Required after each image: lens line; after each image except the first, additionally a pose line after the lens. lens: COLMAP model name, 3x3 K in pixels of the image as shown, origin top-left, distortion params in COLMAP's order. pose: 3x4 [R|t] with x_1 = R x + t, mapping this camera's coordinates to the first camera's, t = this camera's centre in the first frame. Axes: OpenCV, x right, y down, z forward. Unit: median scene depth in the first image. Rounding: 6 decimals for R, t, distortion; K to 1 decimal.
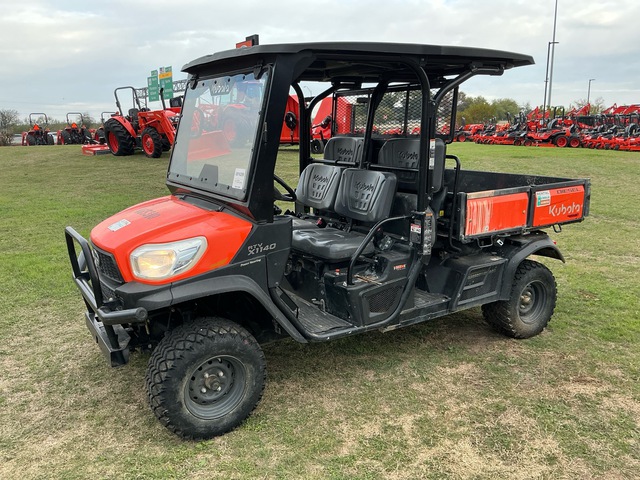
lens RADIAL K [[507.4, 0, 320.0], [0, 507.4, 240.0], [0, 0, 1]] dist [-0.000254, -0.000348]
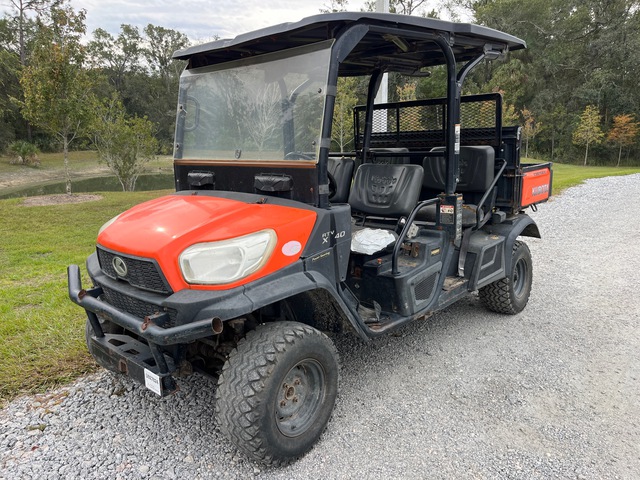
lens RADIAL K [[507.4, 0, 320.0], [0, 507.4, 240.0], [0, 0, 1]] dist [-0.000254, -0.000348]
pose [[0.953250, -0.074806, 0.292779, -0.353227], [0.081363, 0.996632, -0.010265, 0.023867], [-0.291024, 0.033607, 0.956125, 0.115914]]
